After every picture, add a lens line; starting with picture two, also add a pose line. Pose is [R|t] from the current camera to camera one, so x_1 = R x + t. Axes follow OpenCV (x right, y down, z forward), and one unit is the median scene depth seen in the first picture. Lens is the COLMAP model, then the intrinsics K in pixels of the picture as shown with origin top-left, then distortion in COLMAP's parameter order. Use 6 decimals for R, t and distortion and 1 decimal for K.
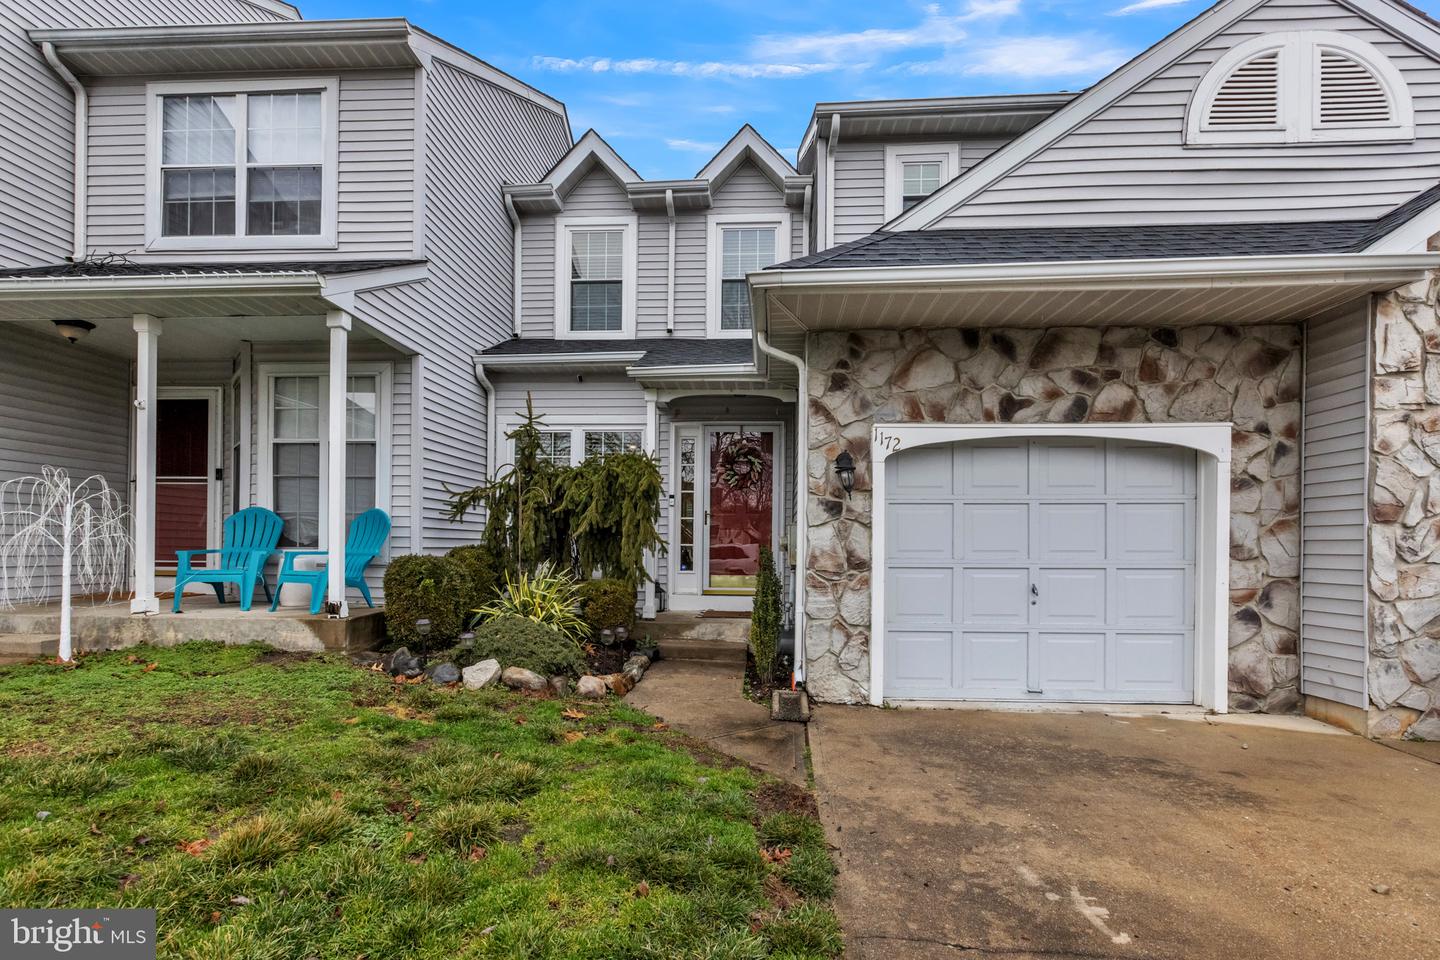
lens RADIAL K [[670.2, 0, 730.6], [0, 670.2, 544.0], [0, 0, 1]] dist [0.001869, 0.000315]
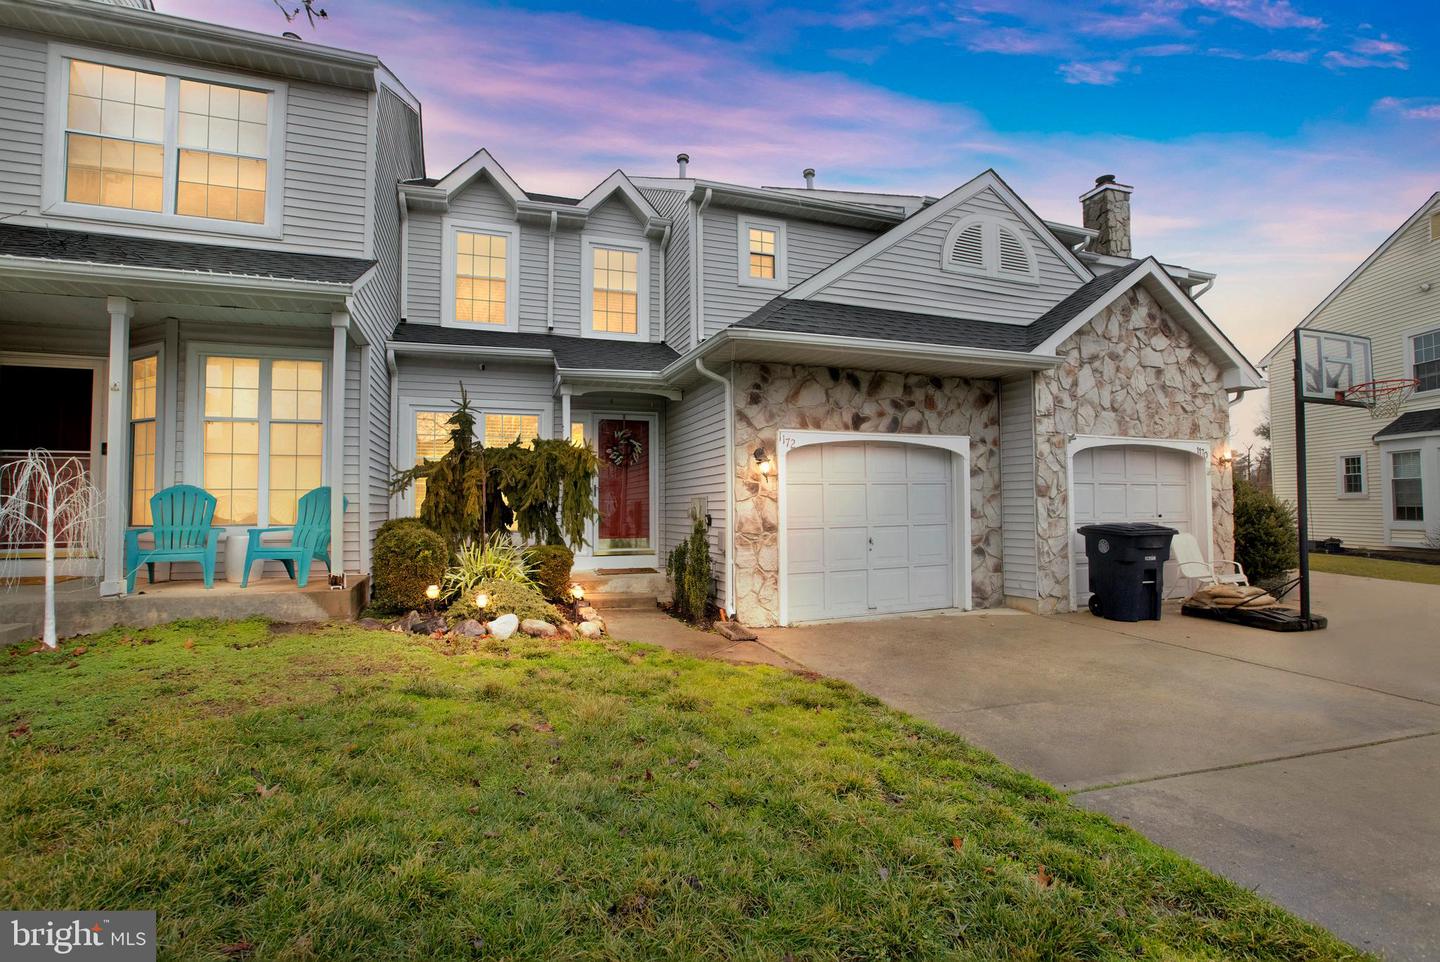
lens RADIAL K [[661.0, 0, 720.0], [0, 661.0, 481.0], [0, 0, 1]] dist [-0.049701, 0.000680]
pose [[0.915231, -0.000756, 0.402929, -0.468852], [0.015038, 0.999366, -0.032283, -0.024437], [-0.402649, 0.035606, 0.914662, -0.237454]]
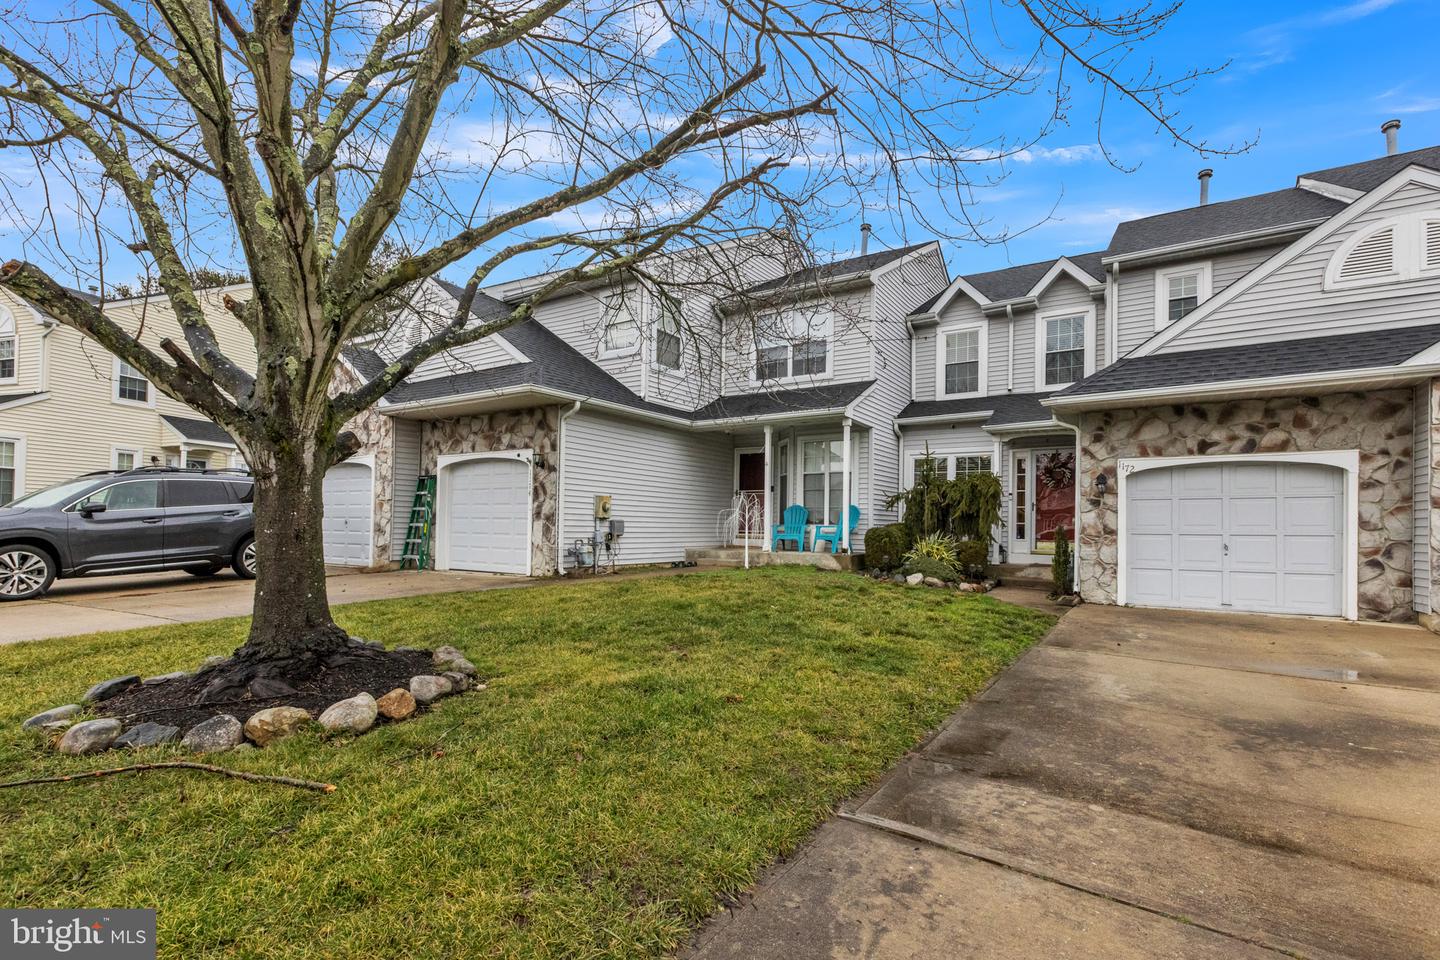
lens RADIAL K [[678.0, 0, 724.3], [0, 678.0, 518.6], [0, 0, 1]] dist [0.001660, 0.000314]
pose [[0.871801, -0.003804, -0.489845, 0.179714], [-0.002846, 0.999914, -0.012829, 0.020445], [0.489851, 0.012579, 0.871715, -1.246450]]
